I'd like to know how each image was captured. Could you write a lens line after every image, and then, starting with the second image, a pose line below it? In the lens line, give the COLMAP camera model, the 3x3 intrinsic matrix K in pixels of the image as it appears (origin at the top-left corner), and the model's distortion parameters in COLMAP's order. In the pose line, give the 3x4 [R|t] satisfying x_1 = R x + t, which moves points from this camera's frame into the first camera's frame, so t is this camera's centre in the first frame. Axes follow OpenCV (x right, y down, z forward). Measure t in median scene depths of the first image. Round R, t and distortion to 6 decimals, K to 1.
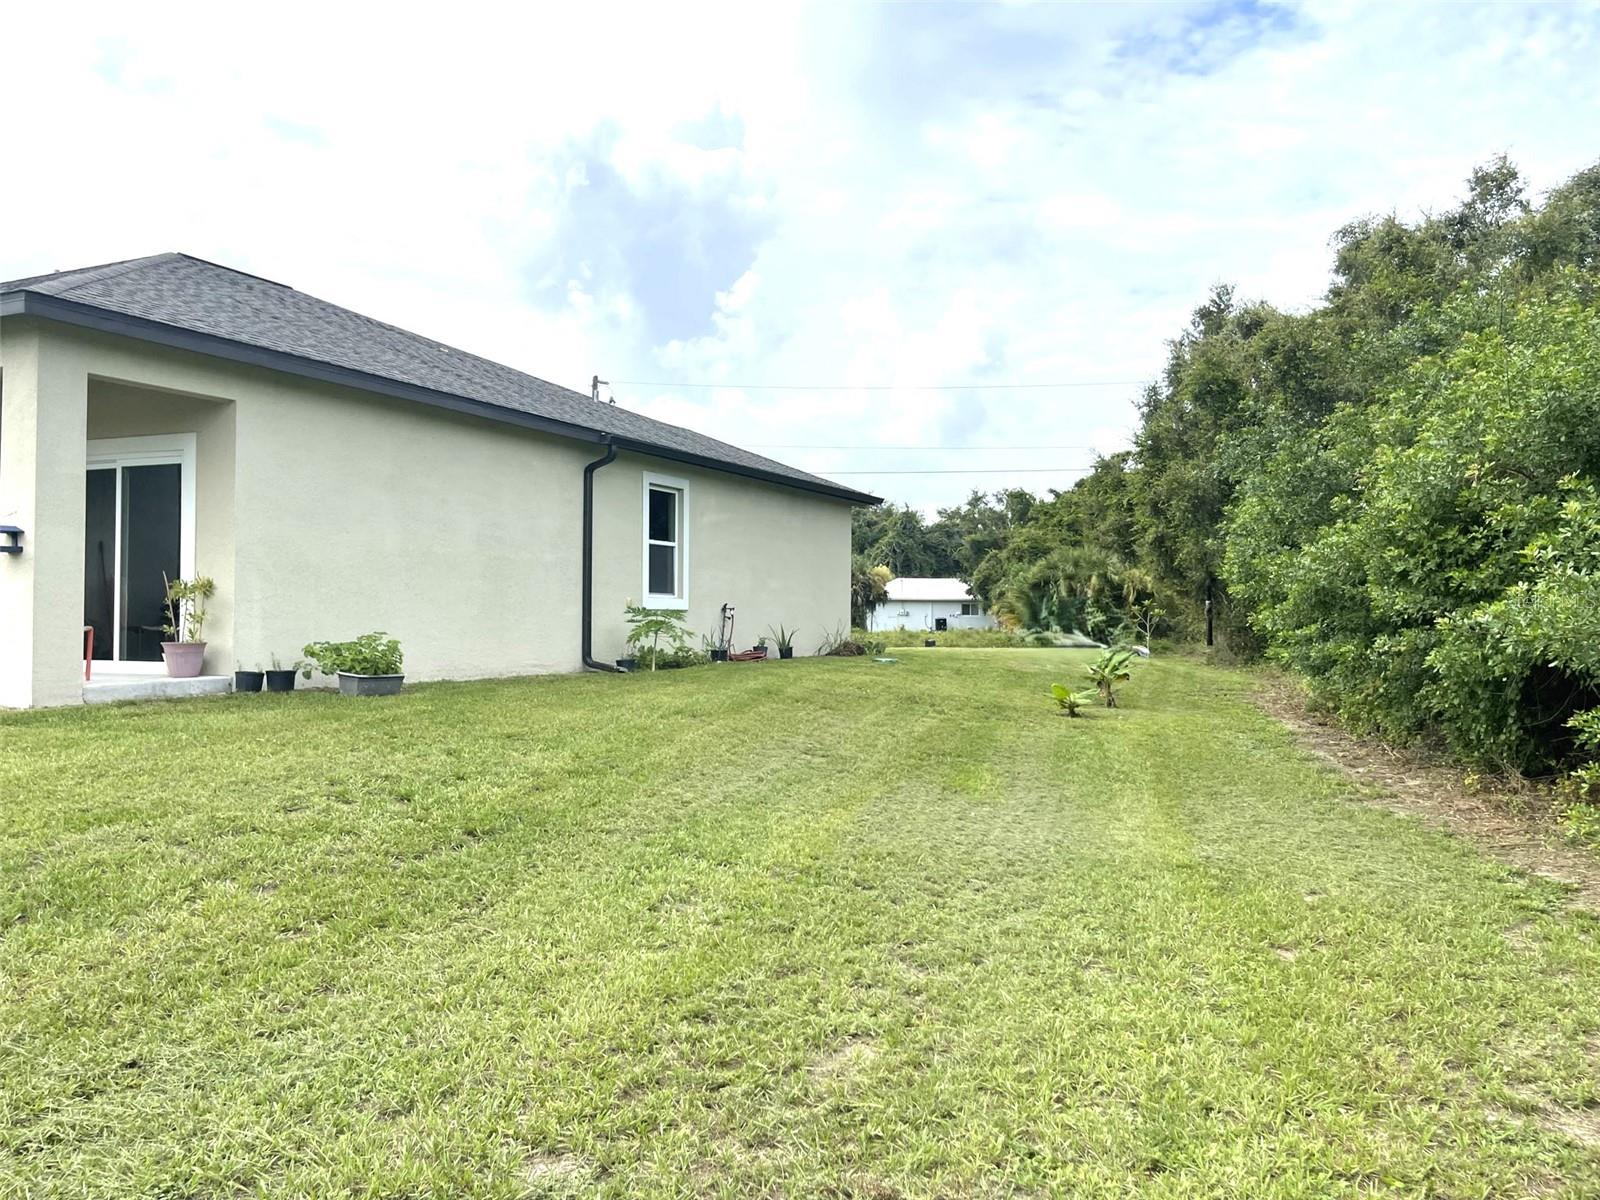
lens RADIAL K [[1278.1, 0, 807.7], [0, 1278.1, 614.0], [0, 0, 1]] dist [0.050844, -0.002379]
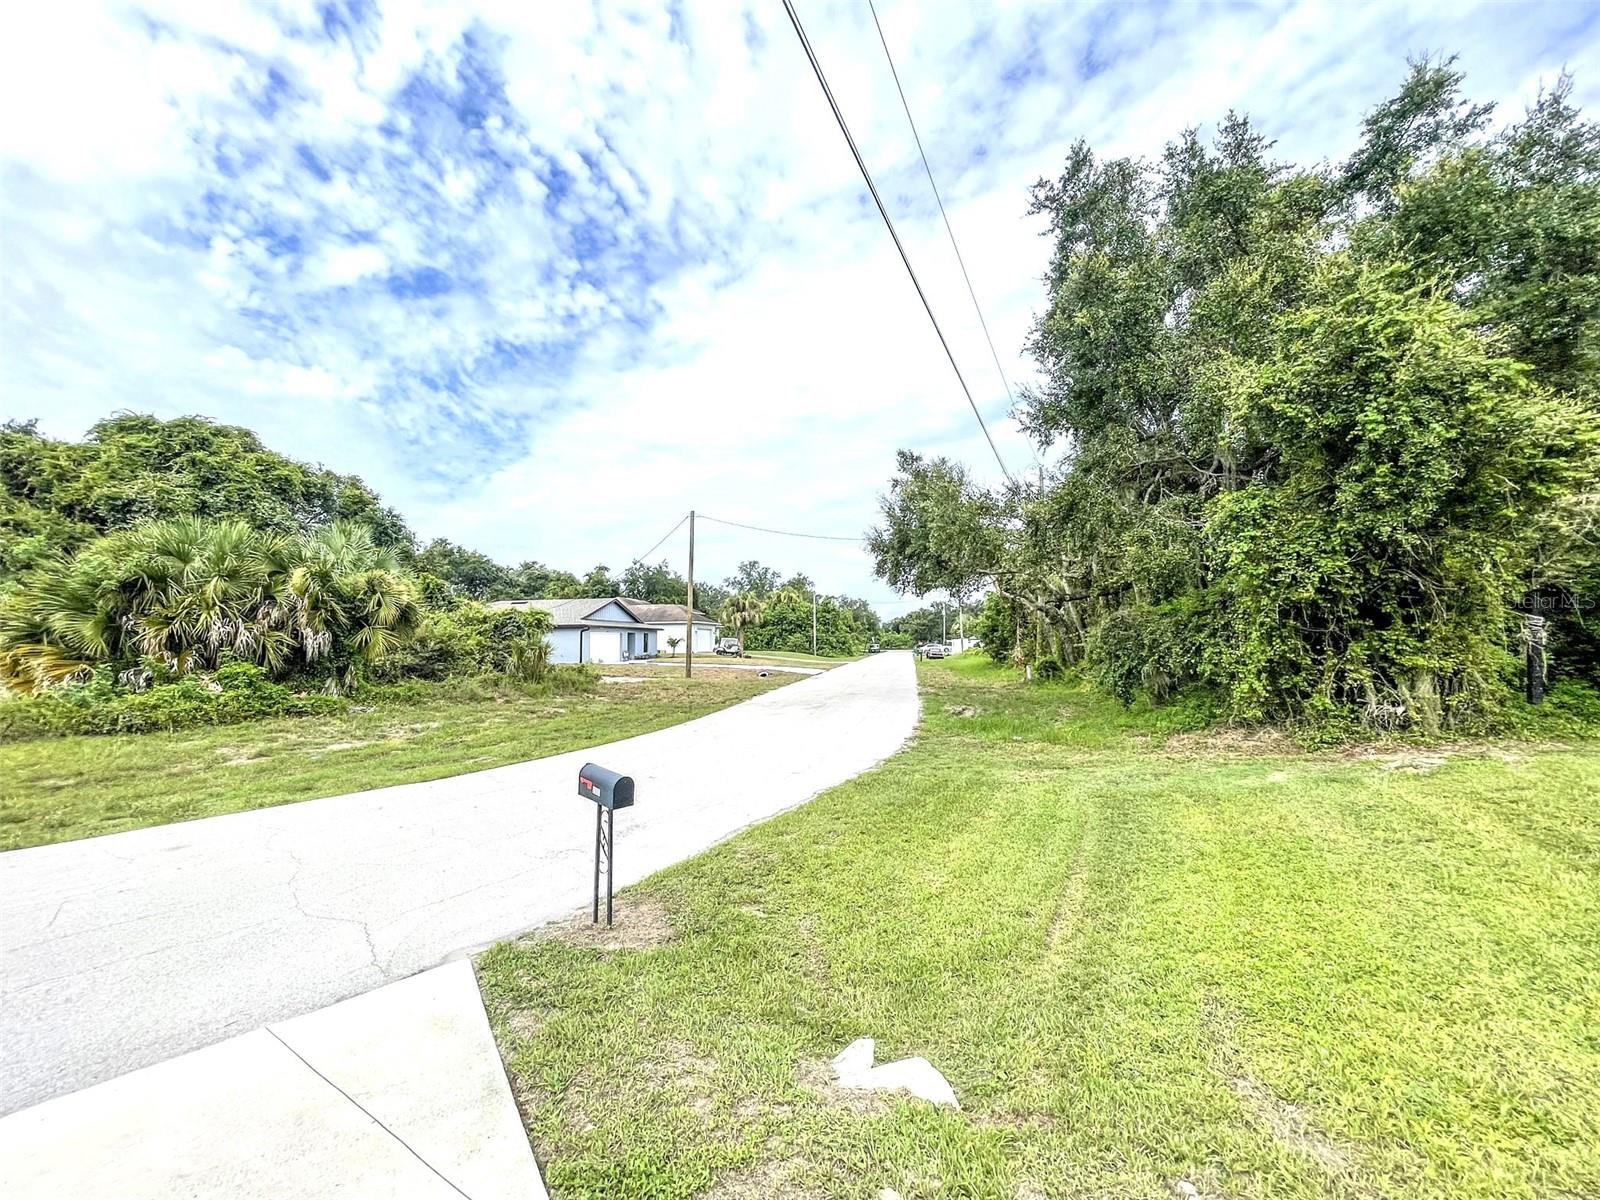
lens RADIAL K [[647.5, 0, 802.1], [0, 647.5, 599.1], [0, 0, 1]] dist [-0.003056, 0.000712]
pose [[0.219612, 0.057065, 0.973917, -0.014521], [0.004049, 0.998226, -0.059403, -0.004113], [-0.975579, 0.016989, 0.218992, 2.312569]]
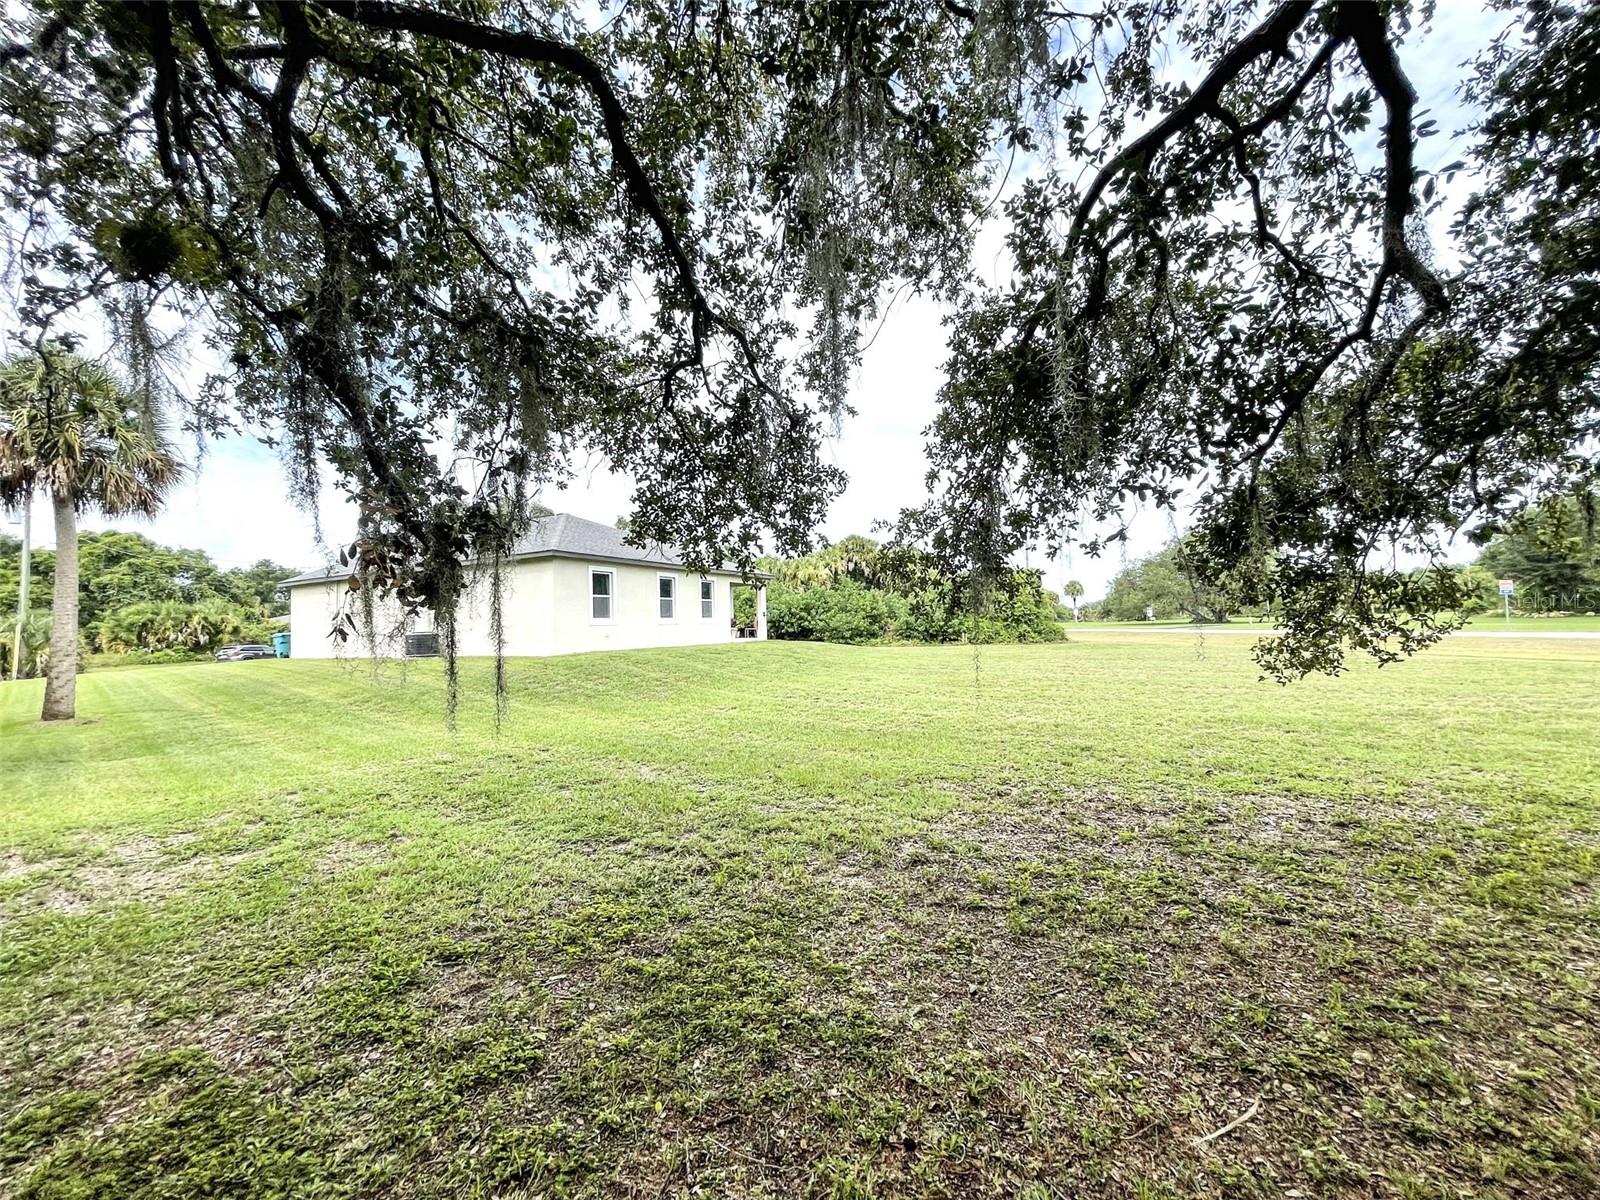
lens RADIAL K [[647.5, 0, 796.5], [0, 647.5, 606.8], [0, 0, 1]] dist [-0.003056, 0.000712]
pose [[0.054980, 0.022983, 0.998223, -2.010390], [0.026160, 0.999359, -0.024450, -0.005264], [-0.998145, 0.027458, 0.054344, 0.381873]]
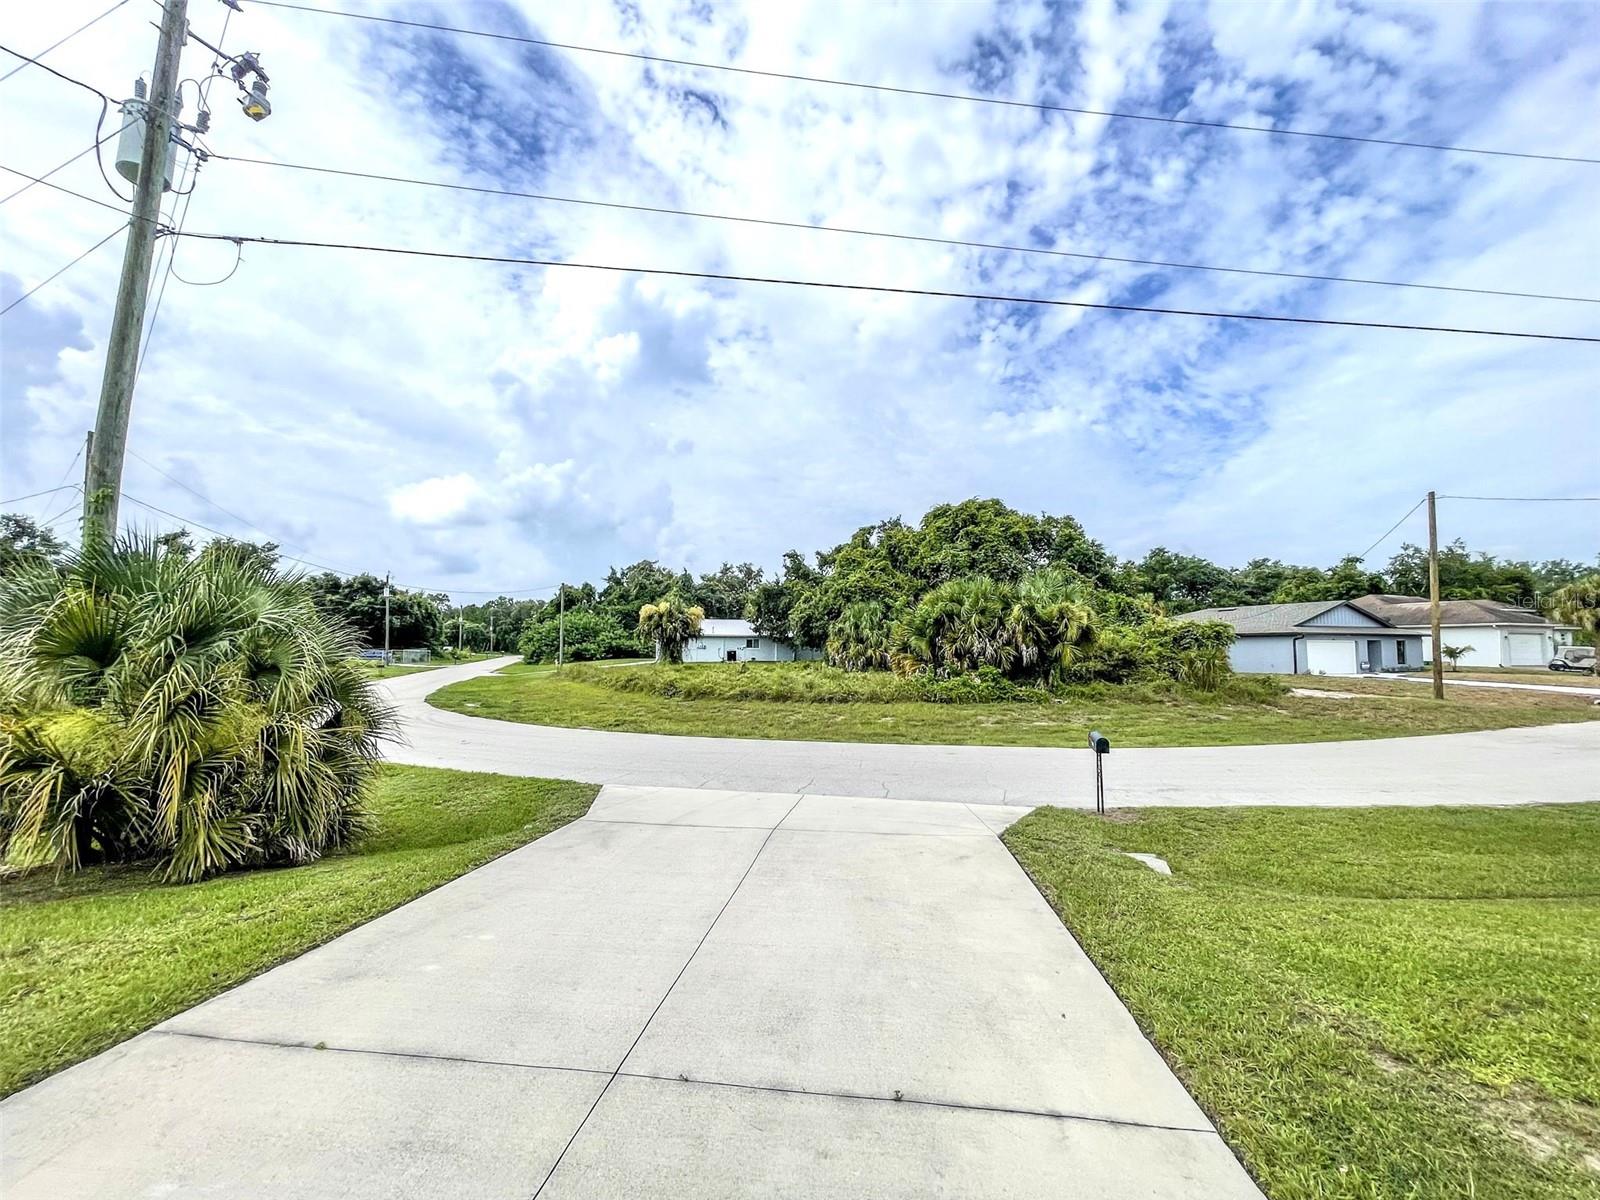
lens RADIAL K [[647.5, 0, 793.8], [0, 647.5, 615.8], [0, 0, 1]] dist [-0.003056, 0.000712]
pose [[0.953916, 0.011077, 0.299870, -0.160824], [0.001498, 0.999130, -0.041673, -0.024285], [-0.300071, 0.040202, 0.953069, 2.018234]]
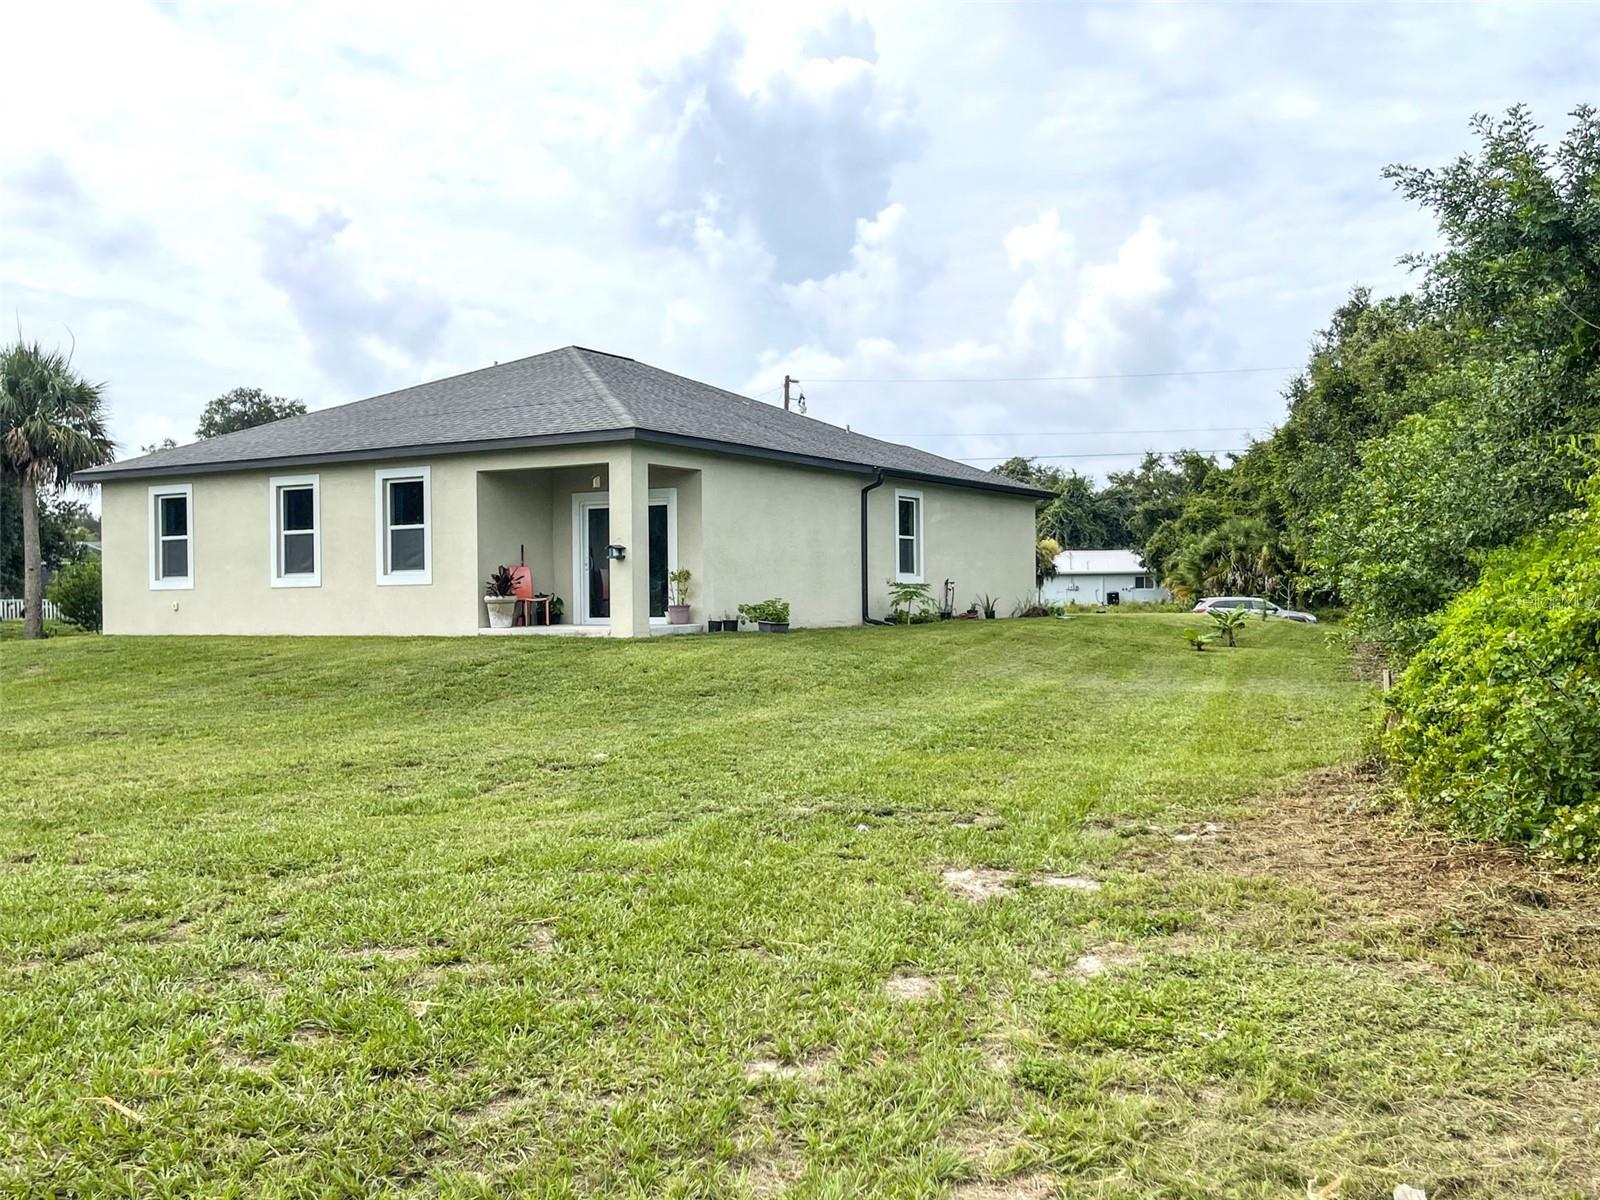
lens RADIAL K [[1483.8, 0, 801.0], [0, 1483.8, 622.5], [0, 0, 1]] dist [0.028099, 0.000000]
pose [[0.994394, -0.016546, -0.104438, -0.060037], [0.018557, 0.999660, 0.018320, 0.007065], [0.104100, -0.020155, 0.994363, -0.653200]]
